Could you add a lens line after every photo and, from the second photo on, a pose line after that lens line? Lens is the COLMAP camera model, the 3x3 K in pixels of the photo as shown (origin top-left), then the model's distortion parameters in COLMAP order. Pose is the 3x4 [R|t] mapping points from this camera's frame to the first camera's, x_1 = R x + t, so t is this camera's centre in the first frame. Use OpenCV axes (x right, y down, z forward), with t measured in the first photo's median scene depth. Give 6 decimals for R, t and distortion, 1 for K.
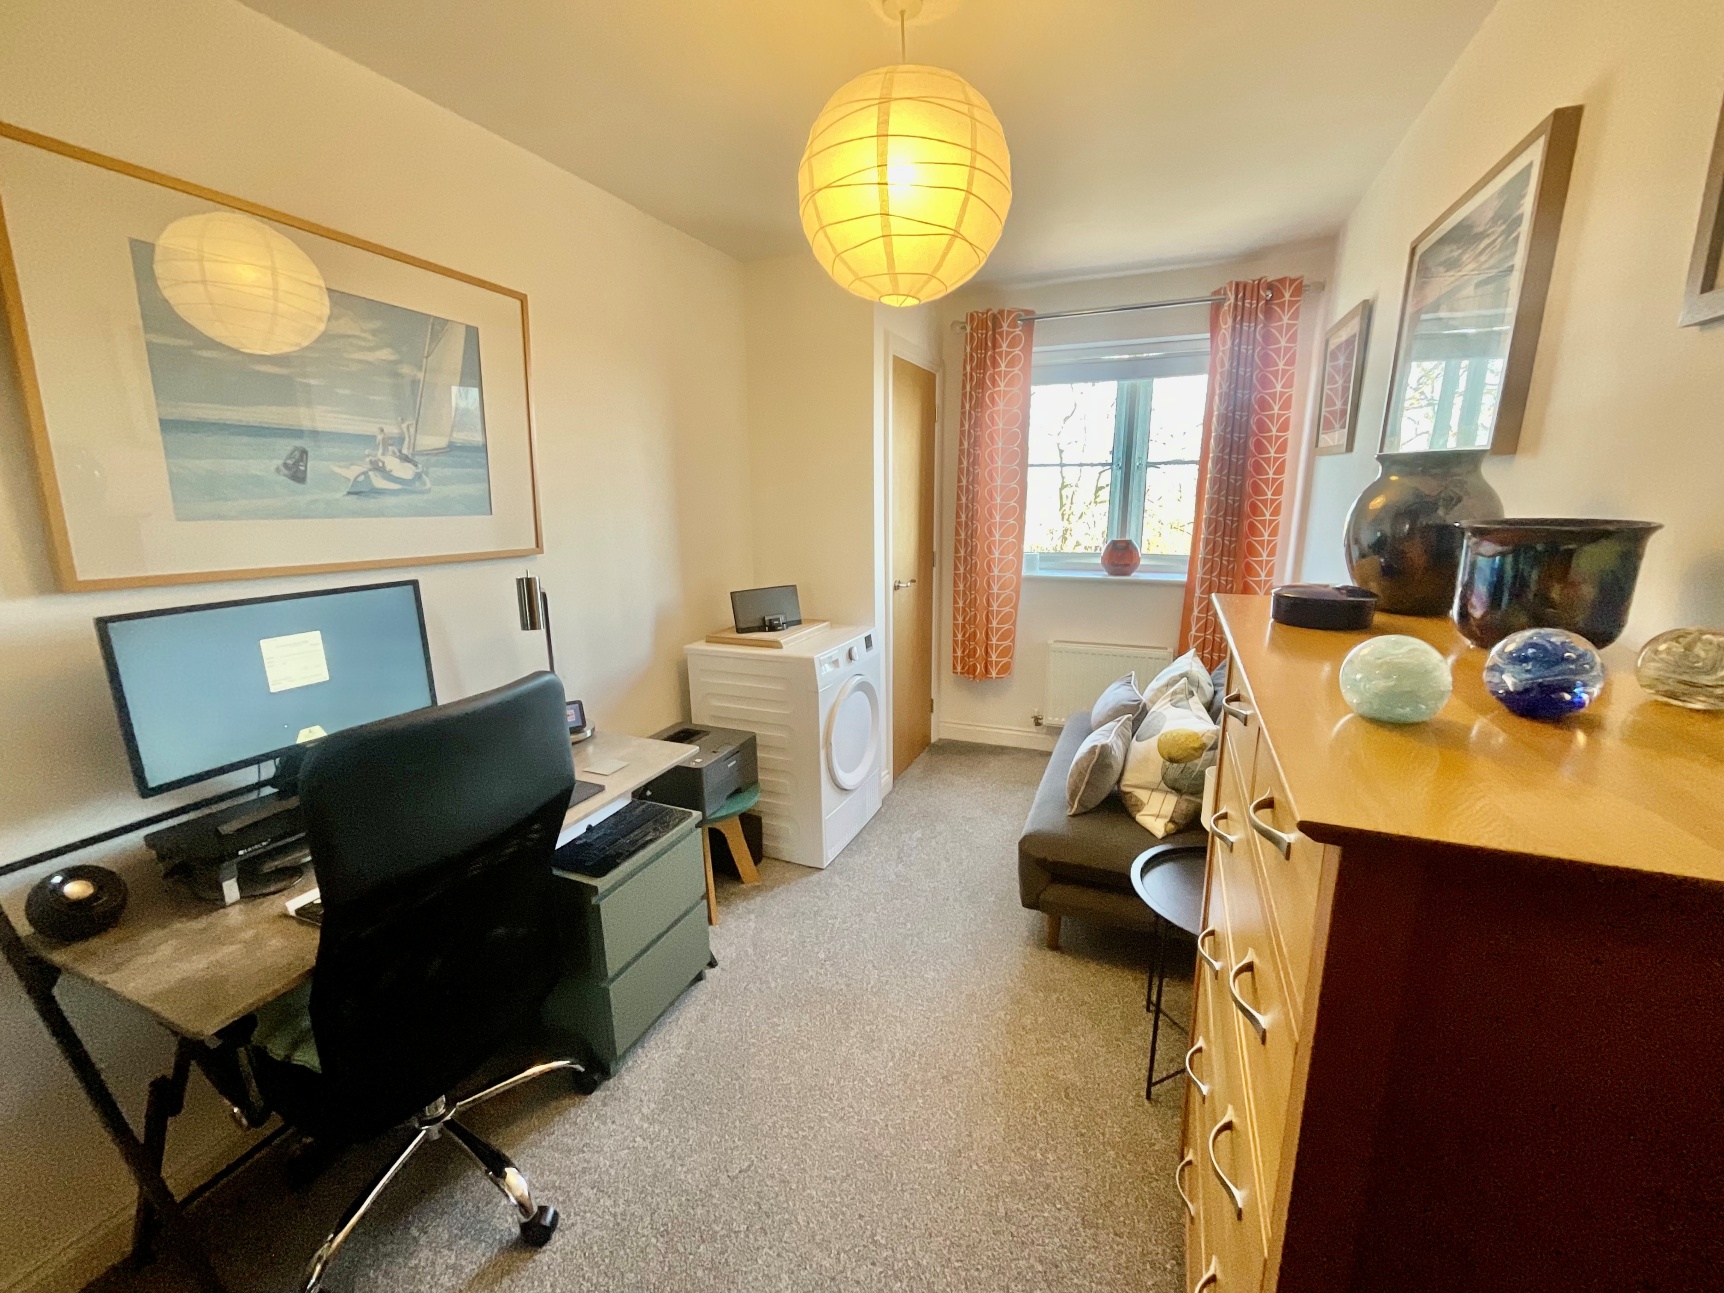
lens RADIAL K [[689.8, 0, 862.0], [0, 689.8, 646.5], [0, 0, 1]] dist [-0.007379, 0.000084]
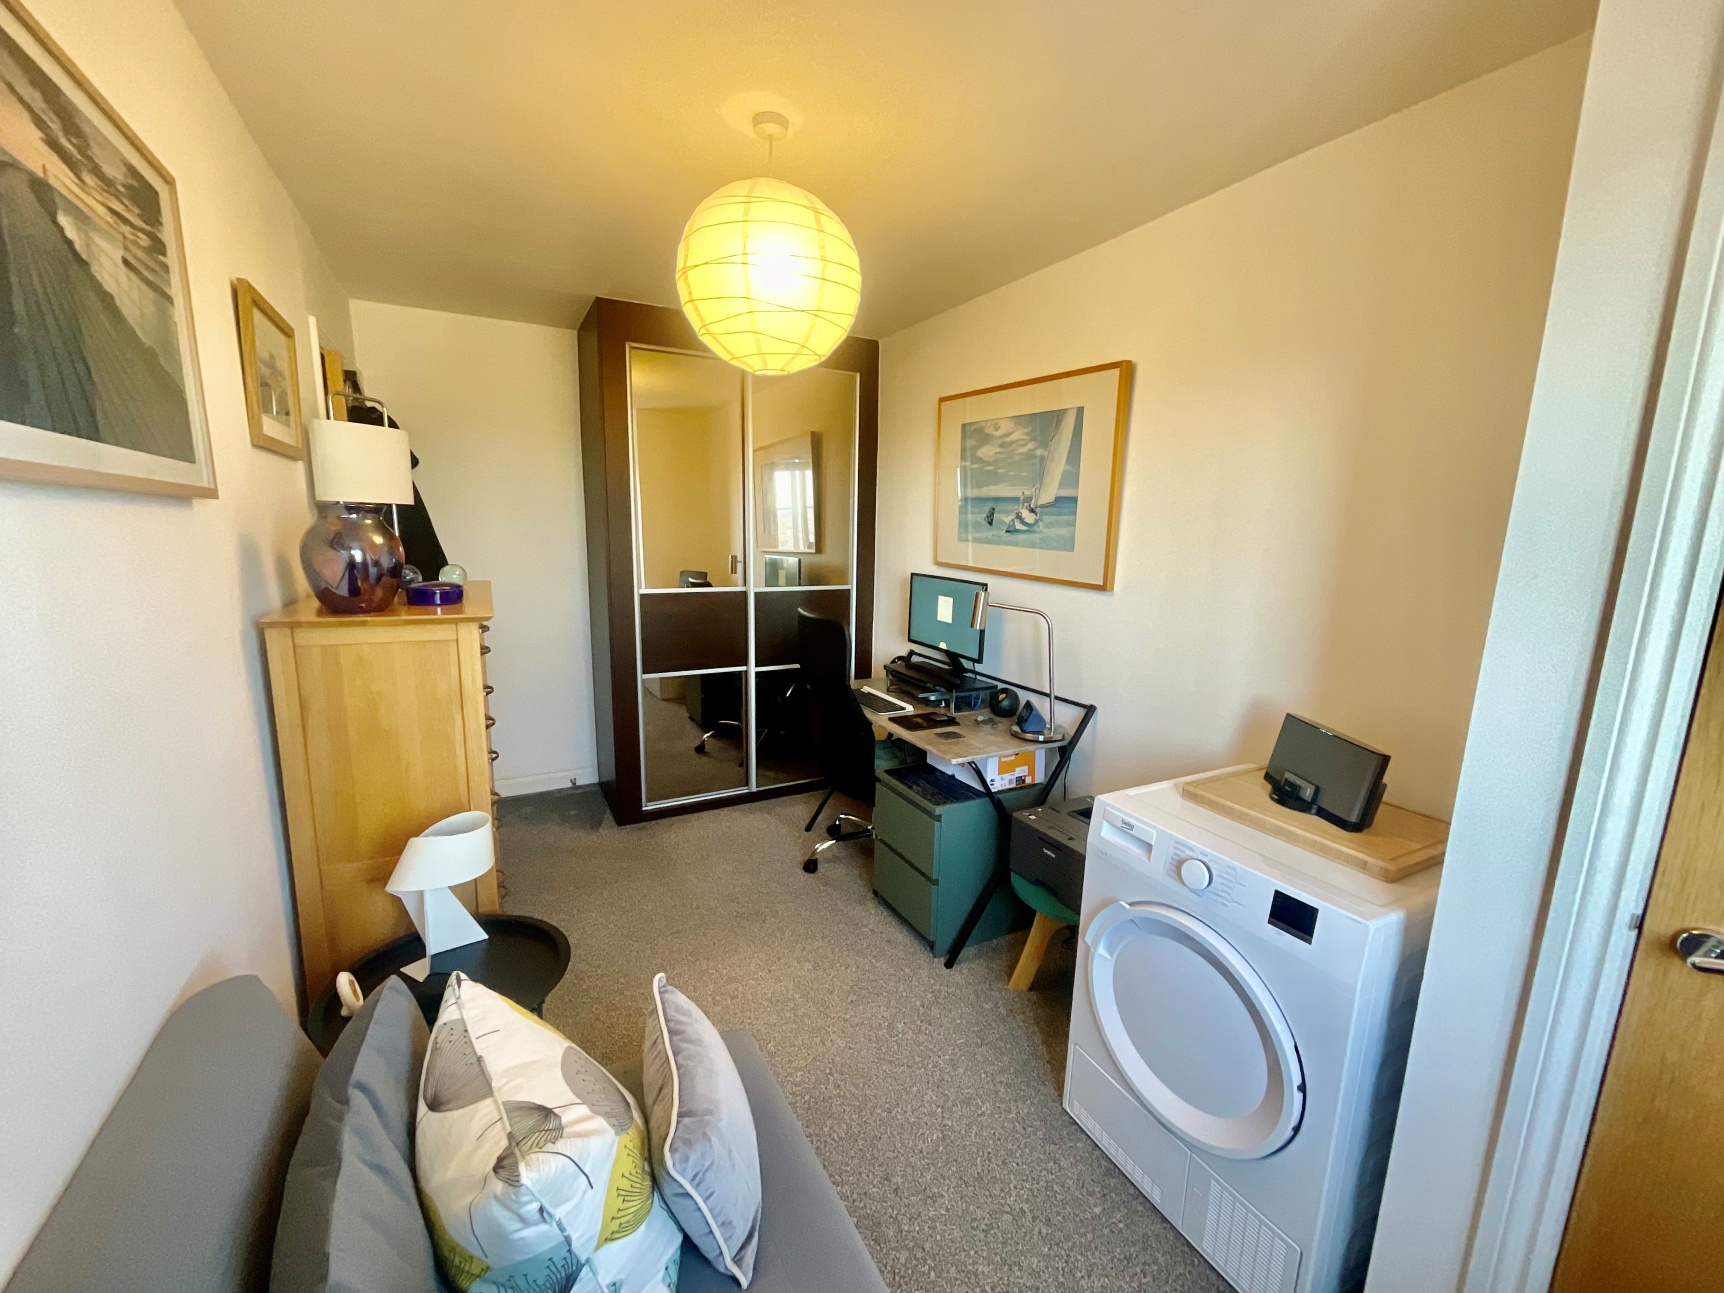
lens RADIAL K [[695.1, 0, 862.0], [0, 695.1, 646.5], [0, 0, 1]] dist [-0.005768, 0.000068]
pose [[-0.626214, 0.136001, -0.767697, 0.743373], [-0.185061, 0.930599, 0.315814, -0.378931], [0.757369, 0.339839, -0.557586, 1.551934]]
